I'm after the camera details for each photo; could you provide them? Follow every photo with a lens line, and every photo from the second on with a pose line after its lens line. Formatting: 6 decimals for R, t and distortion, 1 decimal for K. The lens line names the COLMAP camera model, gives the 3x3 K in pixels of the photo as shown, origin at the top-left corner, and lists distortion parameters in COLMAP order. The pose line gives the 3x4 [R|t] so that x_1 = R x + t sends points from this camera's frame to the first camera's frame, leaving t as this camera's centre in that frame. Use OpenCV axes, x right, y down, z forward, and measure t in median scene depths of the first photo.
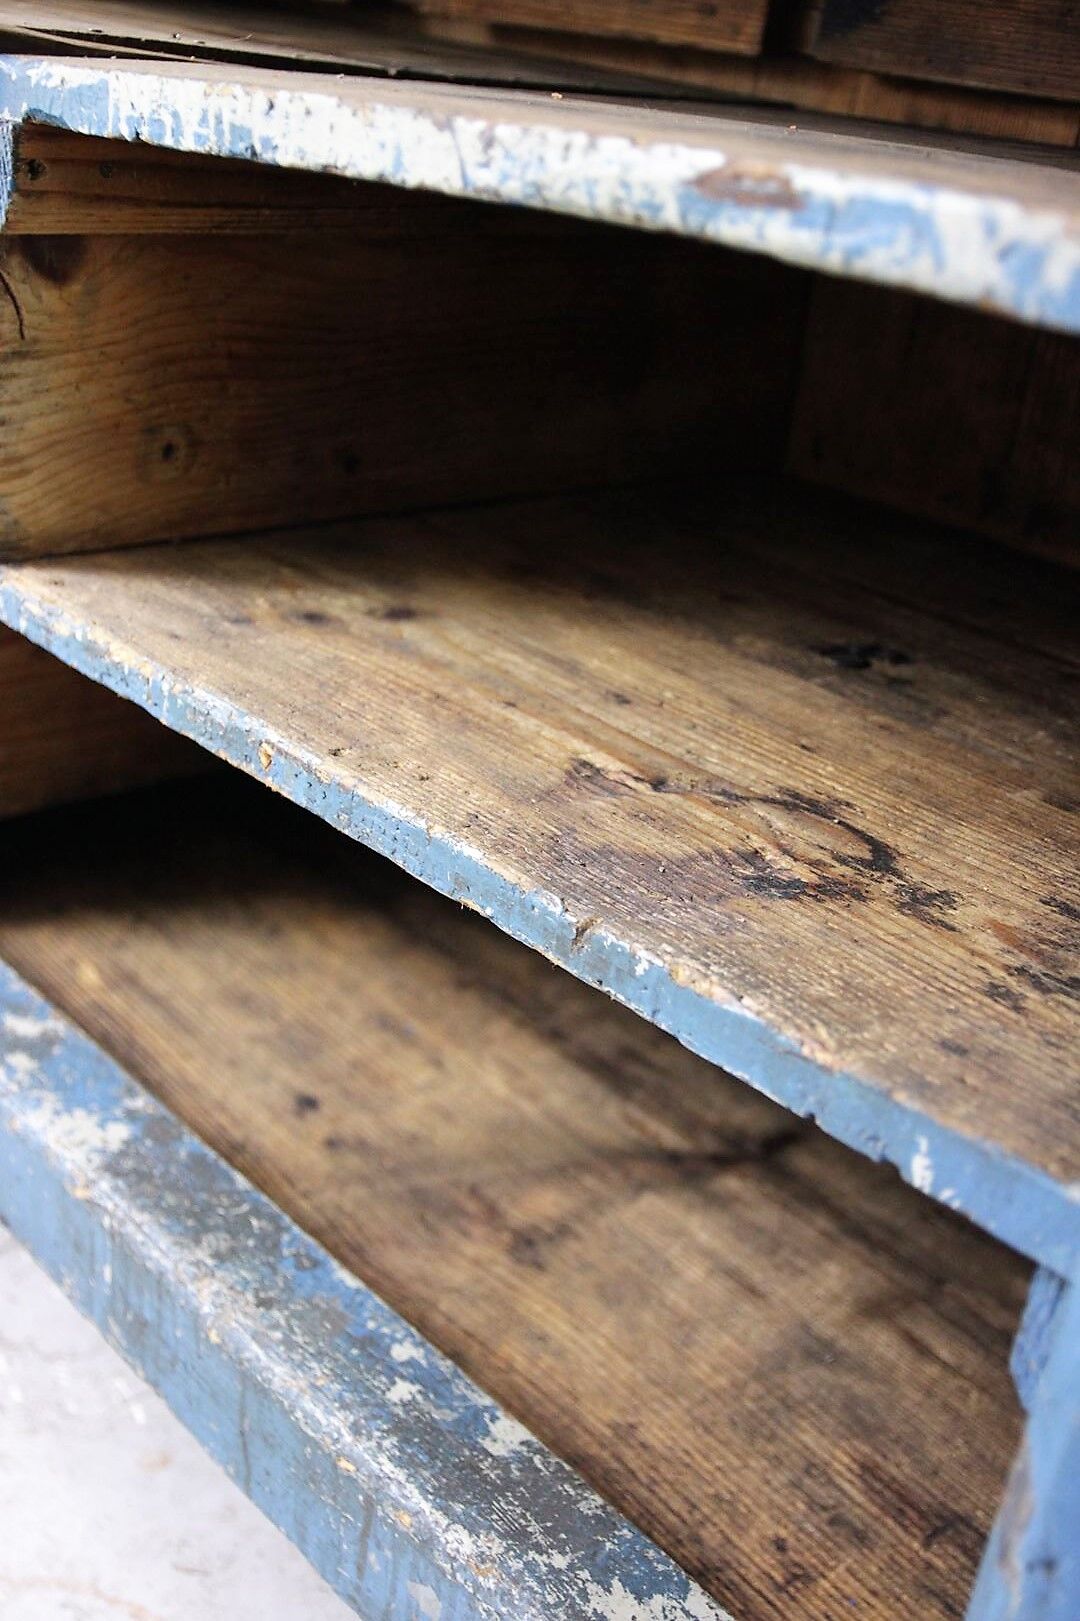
lens RADIAL K [[1790.8, 0, 526.7], [0, 1790.8, 858.7], [0, 0, 1]] dist [-0.079552, 0.060117]
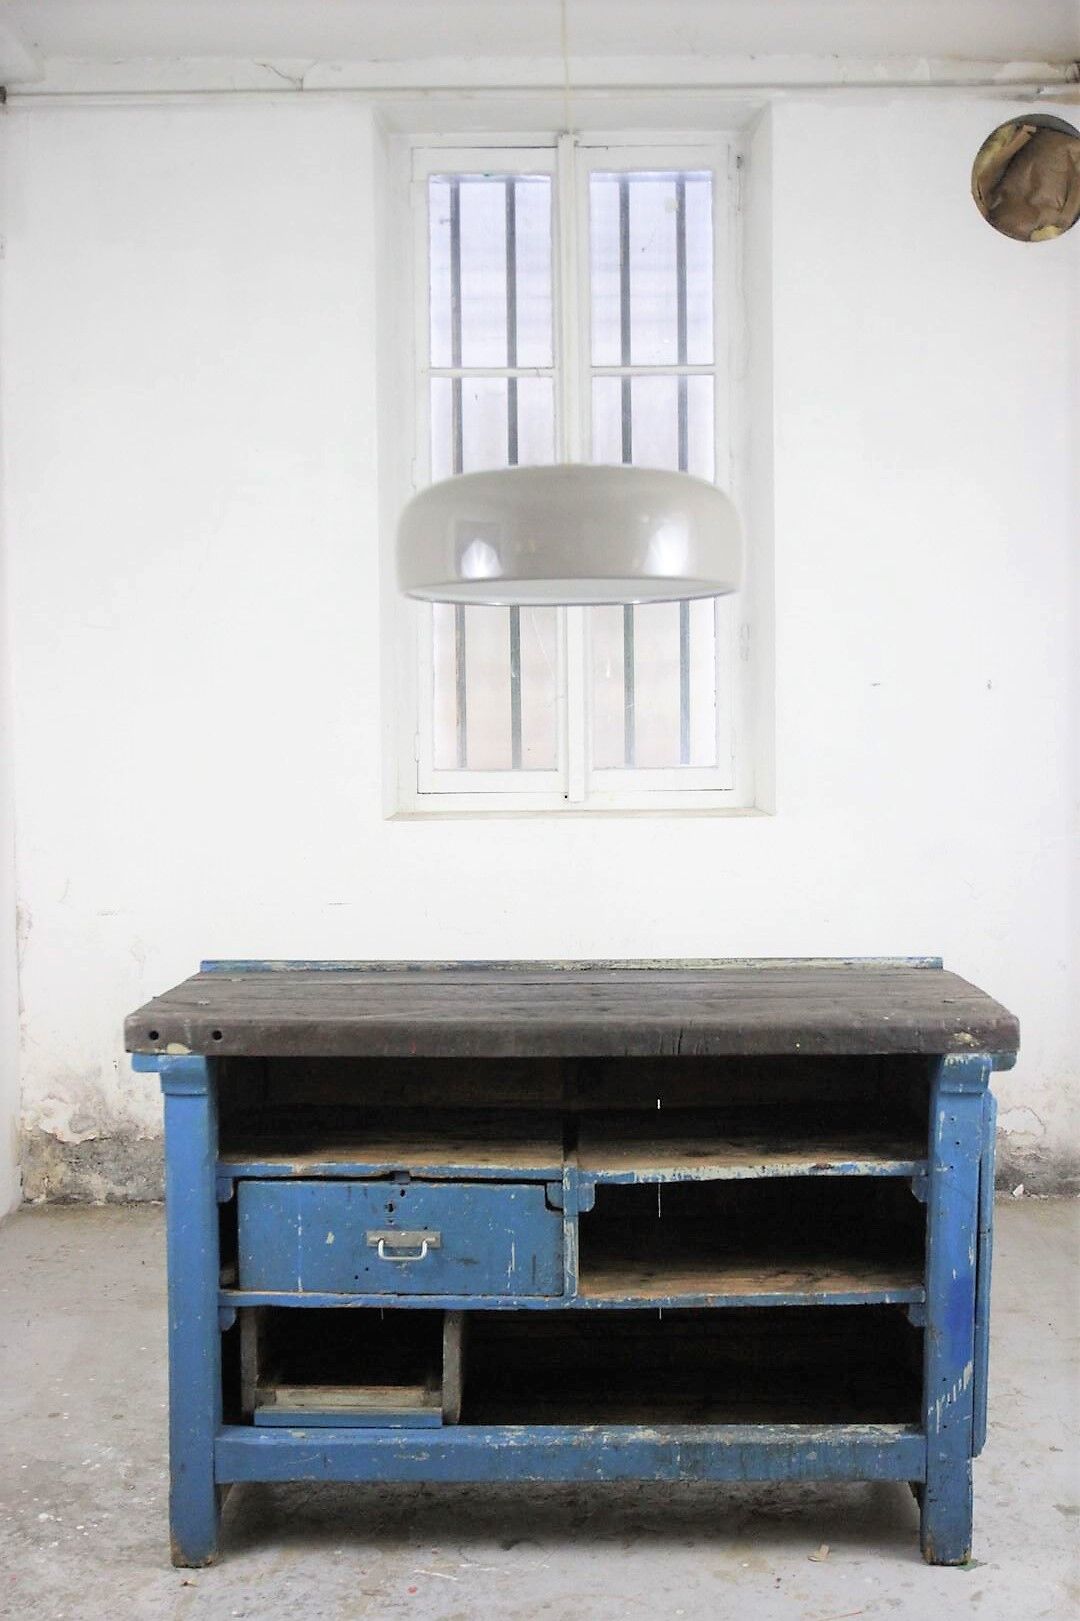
lens RADIAL K [[2066.6, 0, 536.3], [0, 2066.6, 919.4], [0, 0, 1]] dist [-0.010446, 0.028431]
pose [[0.676445, -0.182741, 0.713462, -3.579569], [0.395075, 0.907590, -0.142113, -0.323825], [-0.621561, 0.378002, 0.686131, -2.412206]]
